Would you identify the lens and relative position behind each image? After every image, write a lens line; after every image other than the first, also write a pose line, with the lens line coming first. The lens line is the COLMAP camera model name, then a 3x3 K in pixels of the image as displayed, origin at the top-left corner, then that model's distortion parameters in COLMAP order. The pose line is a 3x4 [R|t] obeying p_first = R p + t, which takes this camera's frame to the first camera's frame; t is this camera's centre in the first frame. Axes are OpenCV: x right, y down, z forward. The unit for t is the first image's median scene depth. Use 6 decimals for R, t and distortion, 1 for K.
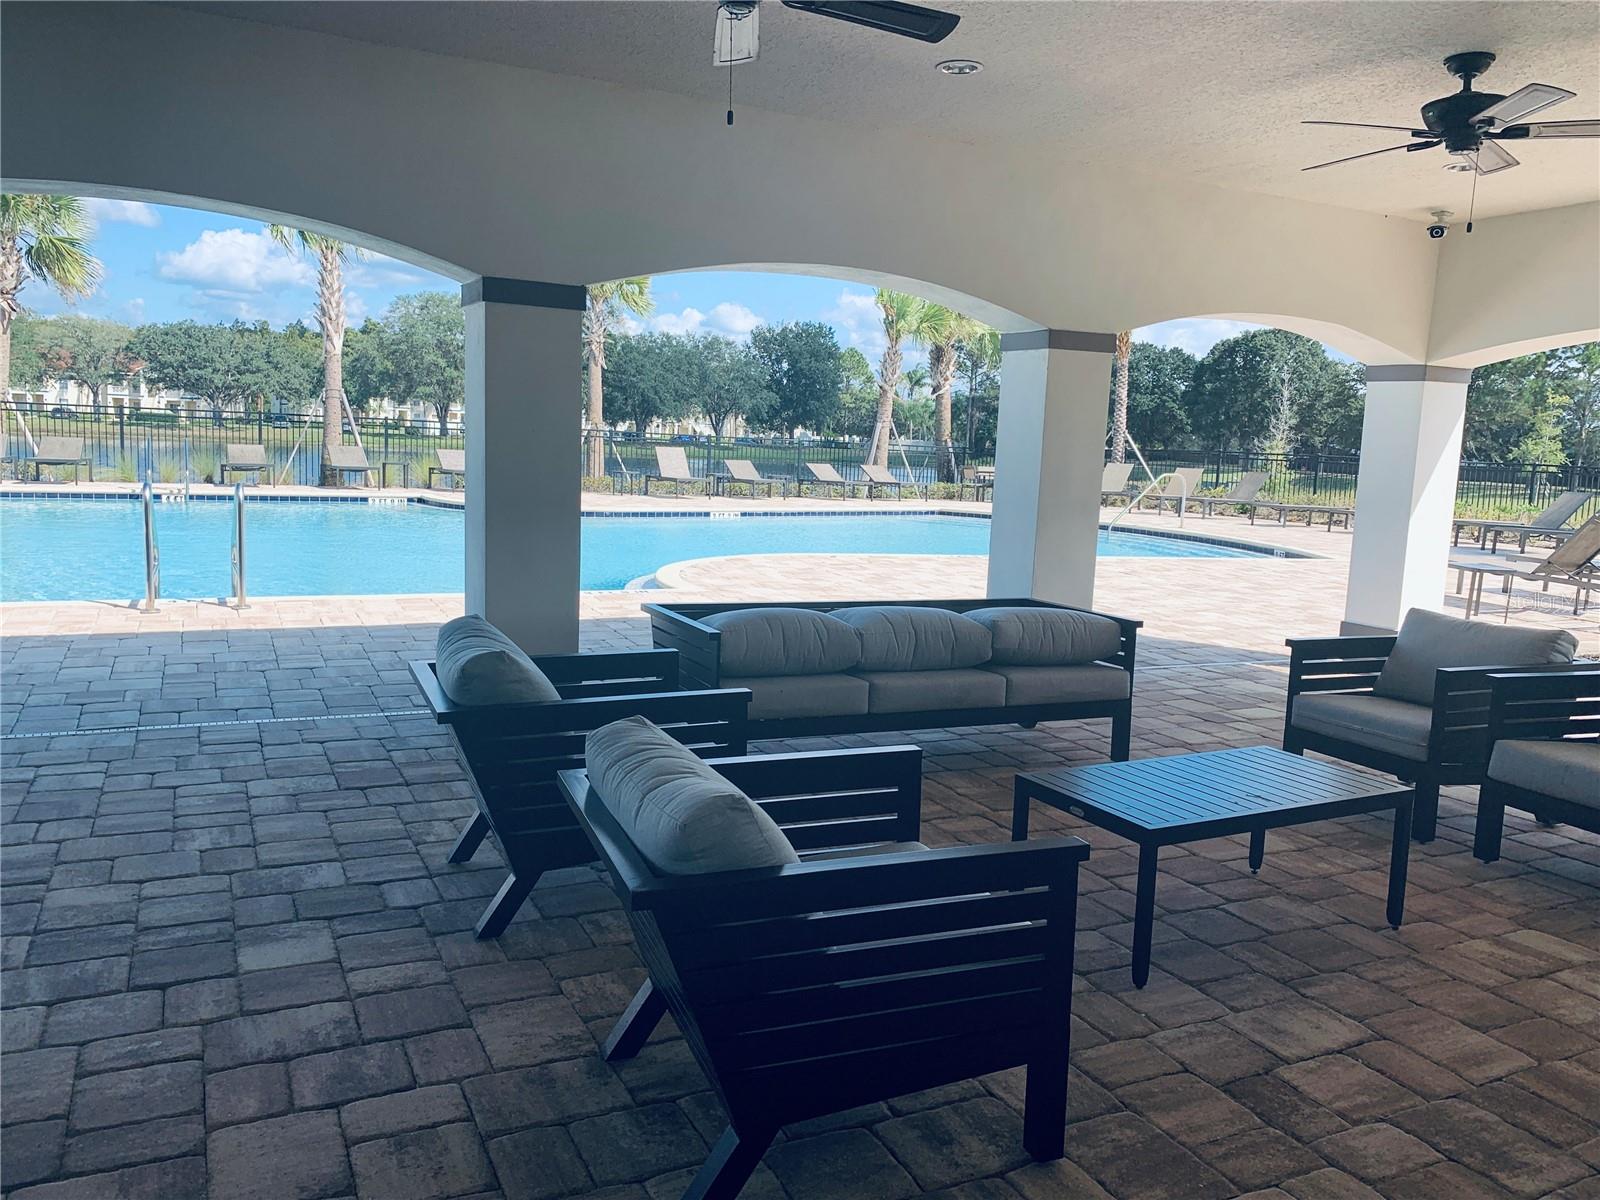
lens RADIAL K [[1208.5, 0, 800.0], [0, 1208.5, 600.0], [0, 0, 1]] dist [0.113139, -0.288805]
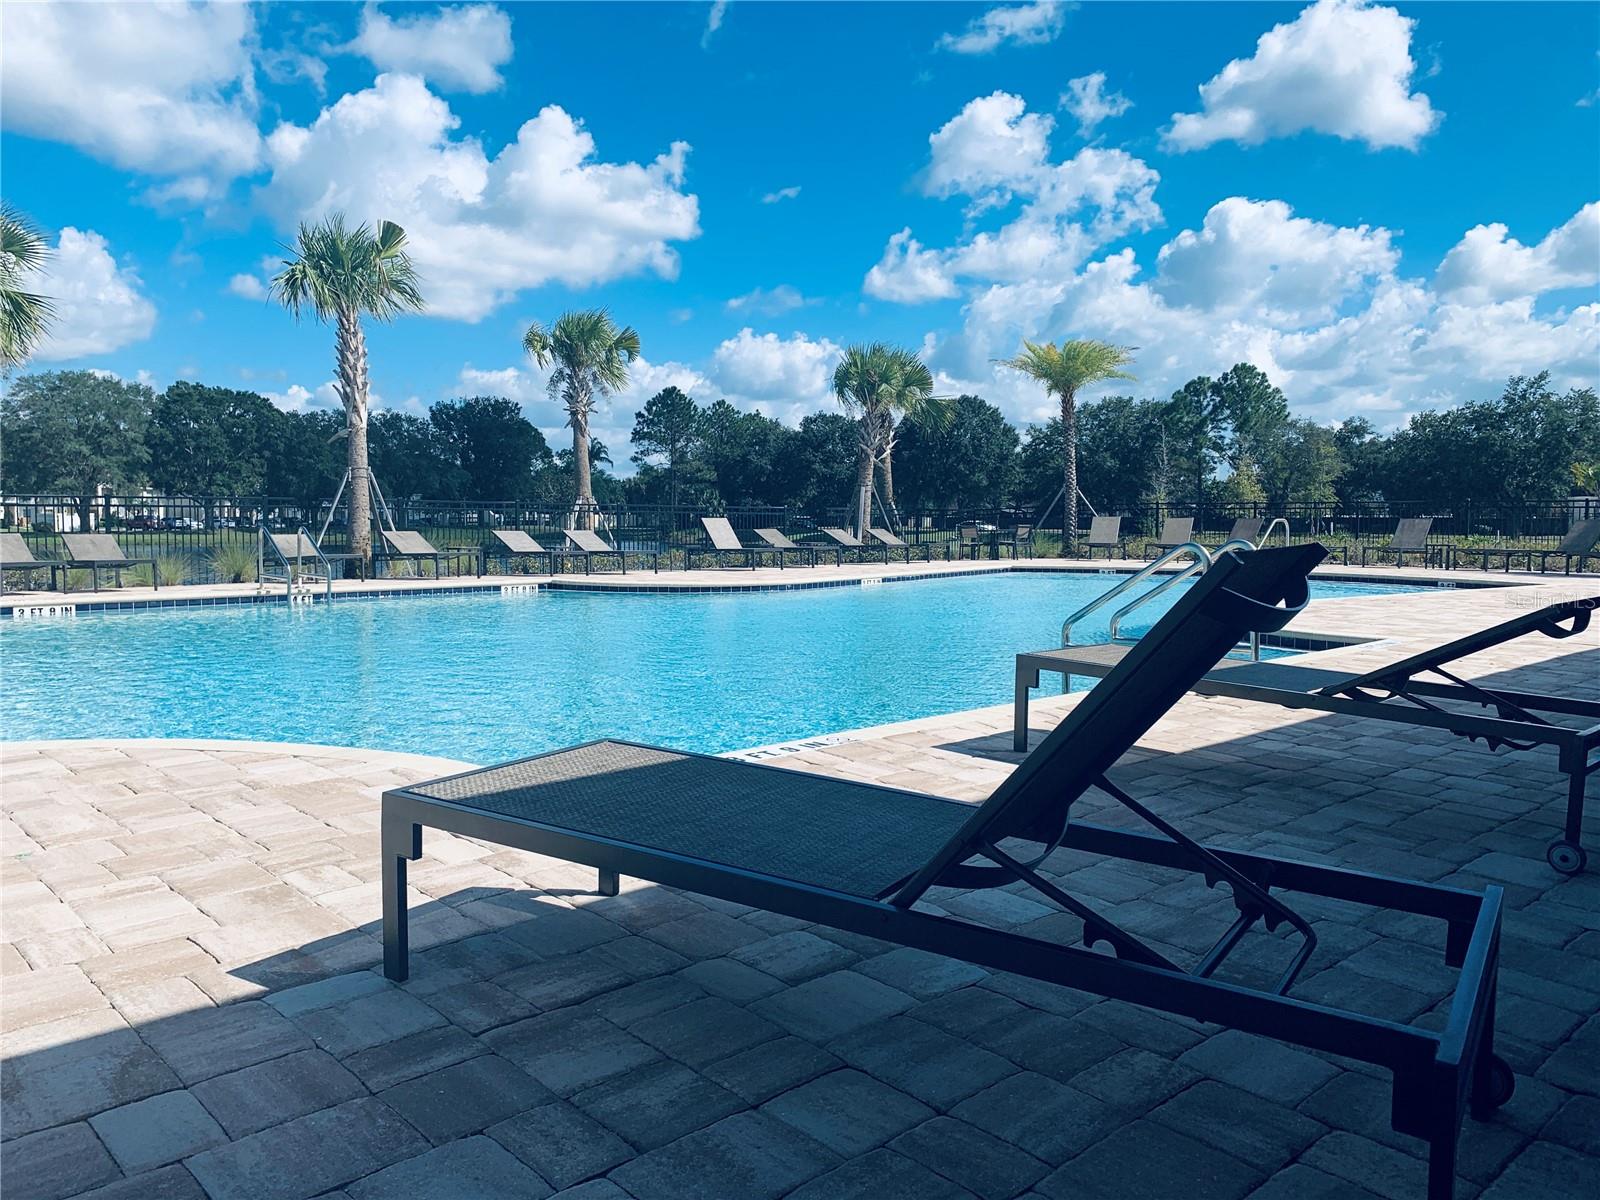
lens RADIAL K [[1208.5, 0, 800.0], [0, 1208.5, 600.0], [0, 0, 1]] dist [0.113139, -0.288805]
pose [[0.952492, -0.063199, 0.297934, -0.331643], [0.081033, 0.995561, -0.047878, -0.011938], [-0.293586, 0.069746, 0.953385, 0.084624]]
